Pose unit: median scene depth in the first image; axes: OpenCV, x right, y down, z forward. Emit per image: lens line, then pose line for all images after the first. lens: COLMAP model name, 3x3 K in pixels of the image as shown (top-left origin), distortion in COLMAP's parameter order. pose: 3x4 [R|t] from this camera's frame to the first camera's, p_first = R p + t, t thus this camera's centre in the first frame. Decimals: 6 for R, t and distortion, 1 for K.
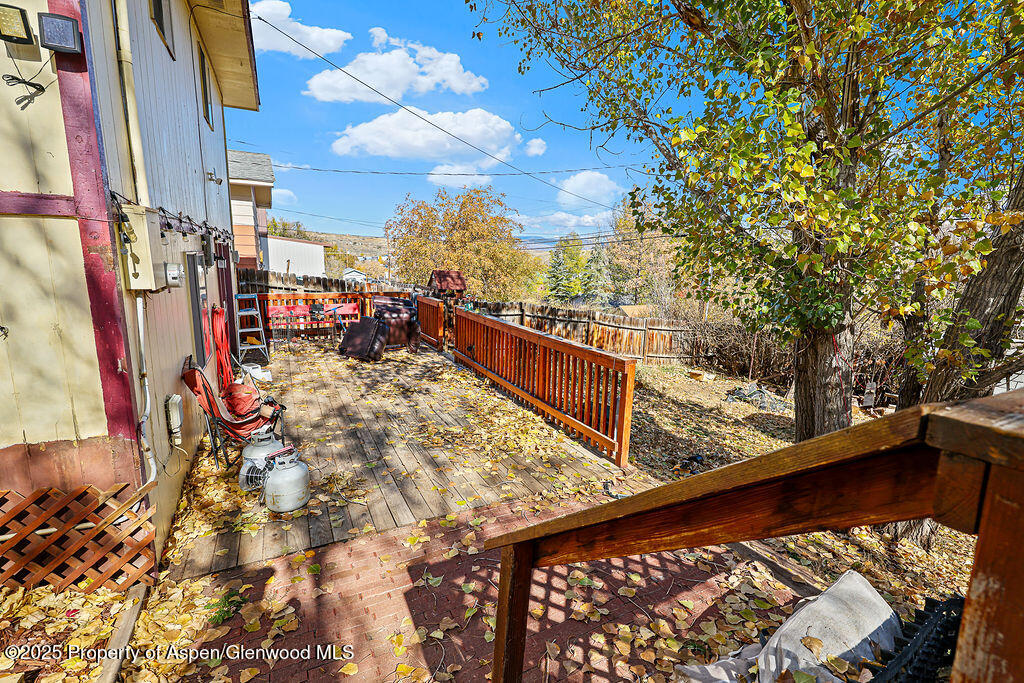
lens RADIAL K [[454.8, 0, 511.1], [0, 454.8, 336.4], [0, 0, 1]] dist [0.000140, -0.000107]
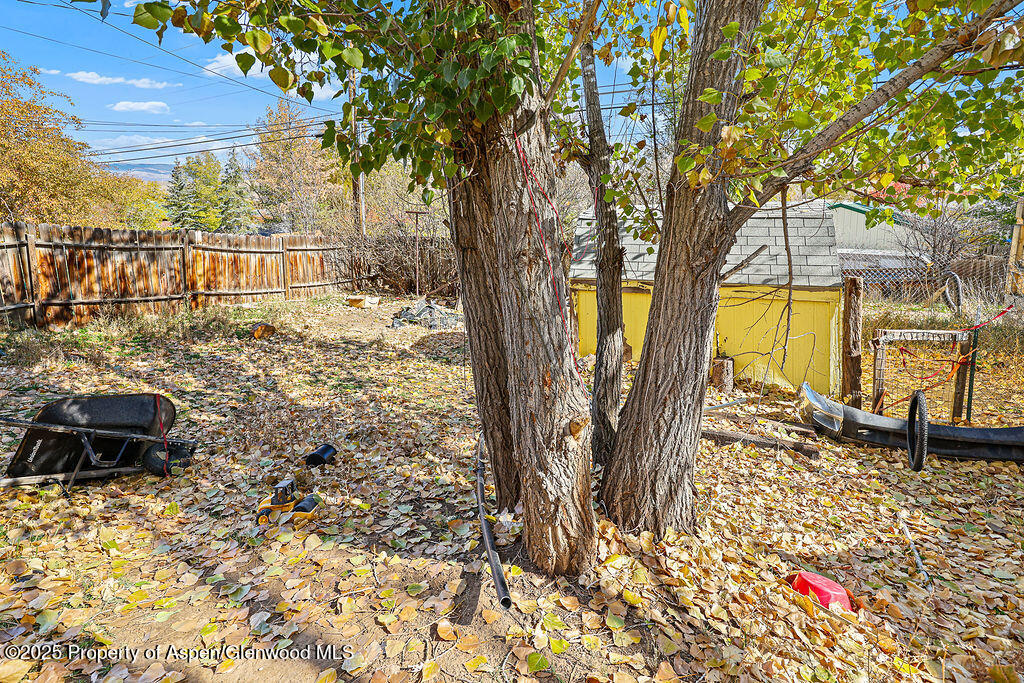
lens RADIAL K [[454.8, 0, 511.1], [0, 454.8, 336.4], [0, 0, 1]] dist [0.000140, -0.000107]
pose [[0.778141, -0.211748, 0.591319, 0.228754], [0.122495, 0.974542, 0.187783, 0.048994], [-0.616028, -0.073688, 0.784270, 0.357277]]
